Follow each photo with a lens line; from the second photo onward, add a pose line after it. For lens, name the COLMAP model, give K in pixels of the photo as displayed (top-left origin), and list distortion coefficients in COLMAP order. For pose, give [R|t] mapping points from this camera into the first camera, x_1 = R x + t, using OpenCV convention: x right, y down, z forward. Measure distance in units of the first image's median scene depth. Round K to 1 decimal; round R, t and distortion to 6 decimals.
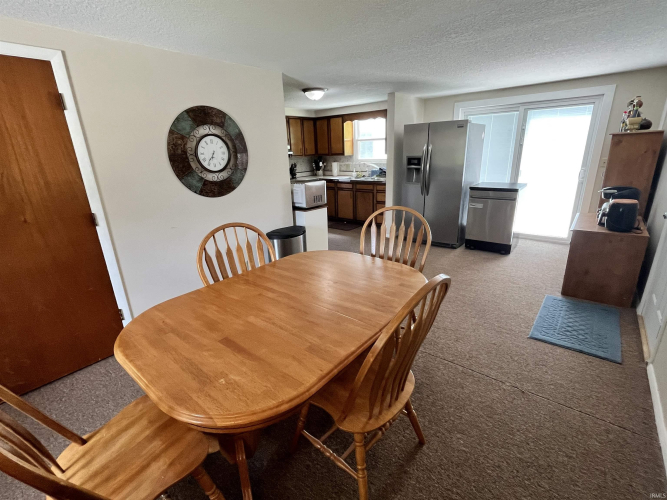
lens RADIAL K [[313.5, 0, 333.5], [0, 313.5, 250.0], [0, 0, 1]] dist [0.000677, -0.000120]
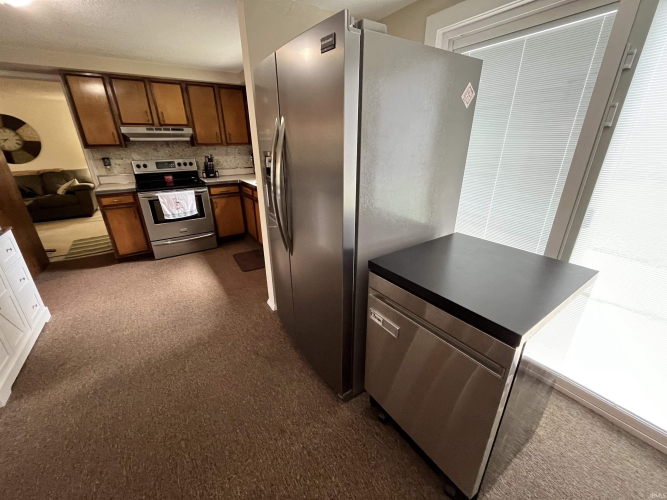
lens RADIAL K [[272.7, 0, 332.1], [0, 272.7, 251.3], [0, 0, 1]] dist [-0.002478, -0.000421]
pose [[0.959691, 0.126831, -0.250811, 0.318661], [-0.107381, 0.990152, 0.089824, -0.157686], [0.259734, -0.059271, 0.963860, 0.502623]]
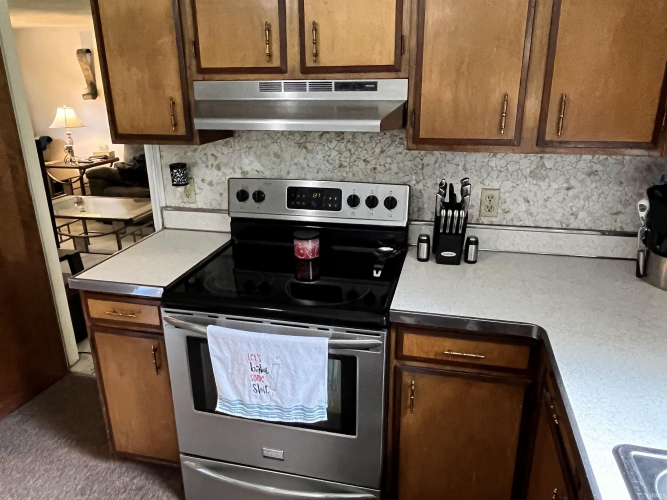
lens RADIAL K [[498.5, 0, 331.8], [0, 498.5, 252.5], [0, 0, 1]] dist [-0.003854, 0.000649]
pose [[0.440887, 0.326418, -0.836104, 0.086619], [-0.275683, 0.935747, 0.219948, -0.292588], [0.854177, 0.133527, 0.502546, 0.841111]]
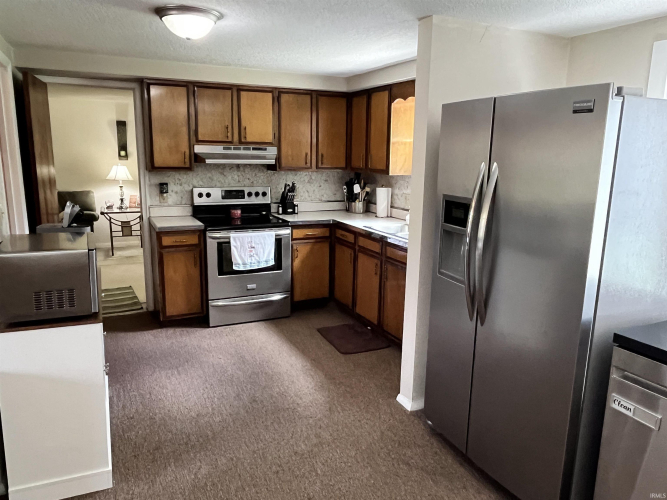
lens RADIAL K [[498.5, 0, 331.8], [0, 498.5, 252.5], [0, 0, 1]] dist [-0.003854, 0.000649]
pose [[0.908724, 0.130024, -0.396628, 0.255412], [-0.172401, 0.982321, -0.072962, -0.133425], [0.380129, 0.134681, 0.915075, 0.355417]]
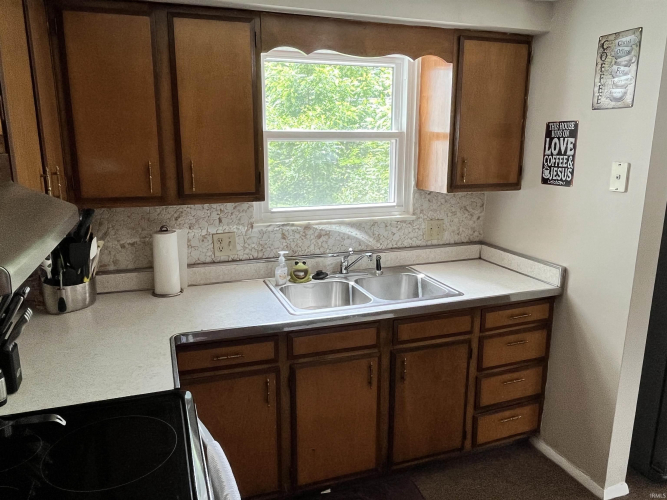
lens RADIAL K [[498.5, 0, 331.8], [0, 498.5, 252.5], [0, 0, 1]] dist [-0.003854, 0.000649]
pose [[0.513807, -0.154299, 0.843916, -0.242467], [0.247249, 0.968588, 0.026560, -0.269299], [-0.821505, 0.195010, 0.535818, 0.797503]]
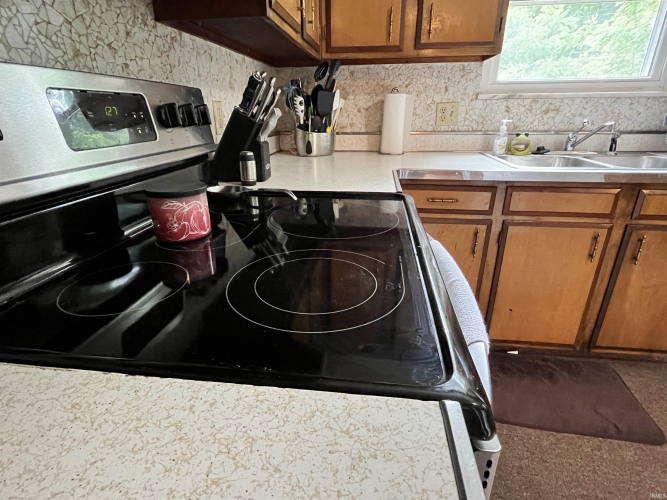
lens RADIAL K [[354.5, 0, 331.7], [0, 354.5, 252.0], [0, 0, 1]] dist [-0.000305, 0.000376]
pose [[0.845319, -0.172495, 0.505649, -0.206348], [0.143707, 0.984975, 0.095769, -0.213460], [-0.514571, -0.008290, 0.857408, 0.869673]]
